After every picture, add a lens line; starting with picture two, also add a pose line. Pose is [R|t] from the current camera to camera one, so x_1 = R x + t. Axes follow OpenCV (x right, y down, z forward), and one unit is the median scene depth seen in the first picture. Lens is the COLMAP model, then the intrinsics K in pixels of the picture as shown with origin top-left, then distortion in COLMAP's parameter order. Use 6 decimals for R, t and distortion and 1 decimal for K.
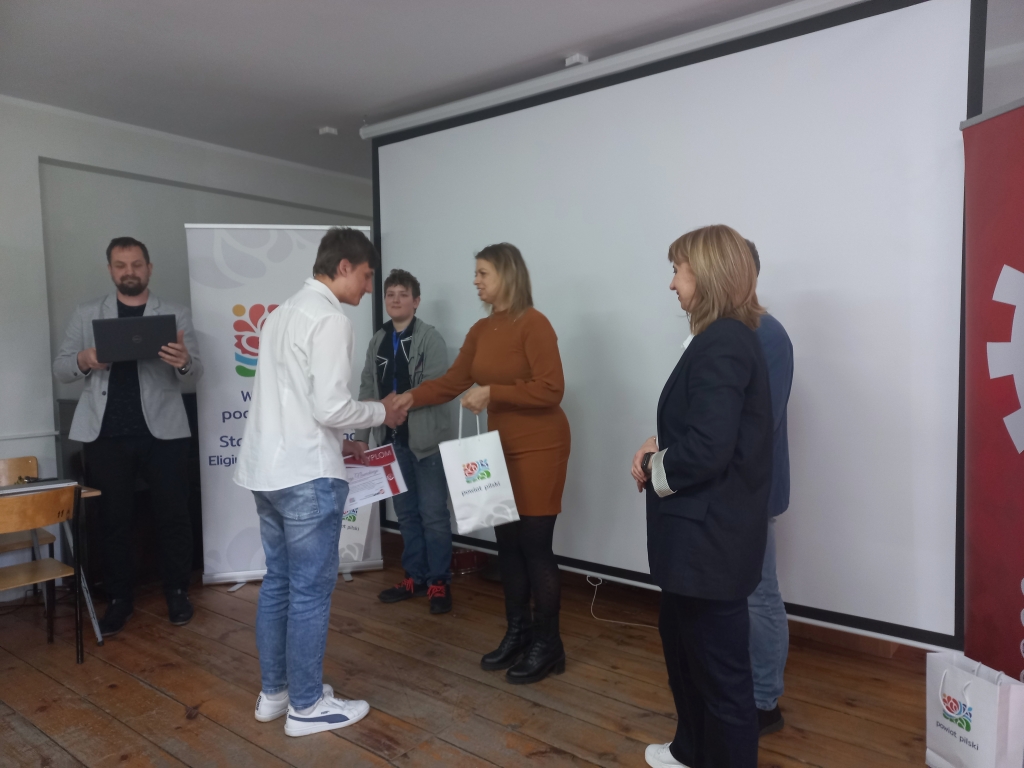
lens RADIAL K [[745.4, 0, 512.0], [0, 745.4, 384.0], [0, 0, 1]] dist [0.000363, 0.052003]
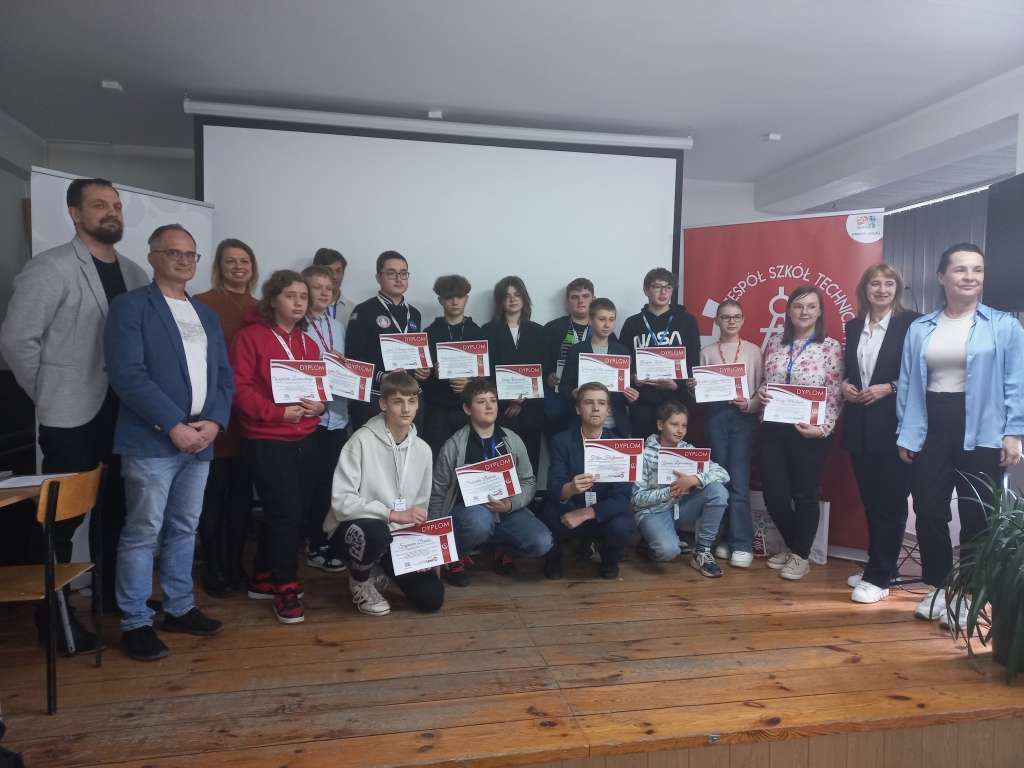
lens RADIAL K [[745.4, 0, 512.0], [0, 745.4, 384.0], [0, 0, 1]] dist [0.000363, 0.052003]
pose [[0.634469, -0.012666, 0.772844, -0.815842], [0.018819, 0.999822, 0.000936, 0.042281], [-0.772719, 0.013950, 0.634595, 0.057627]]
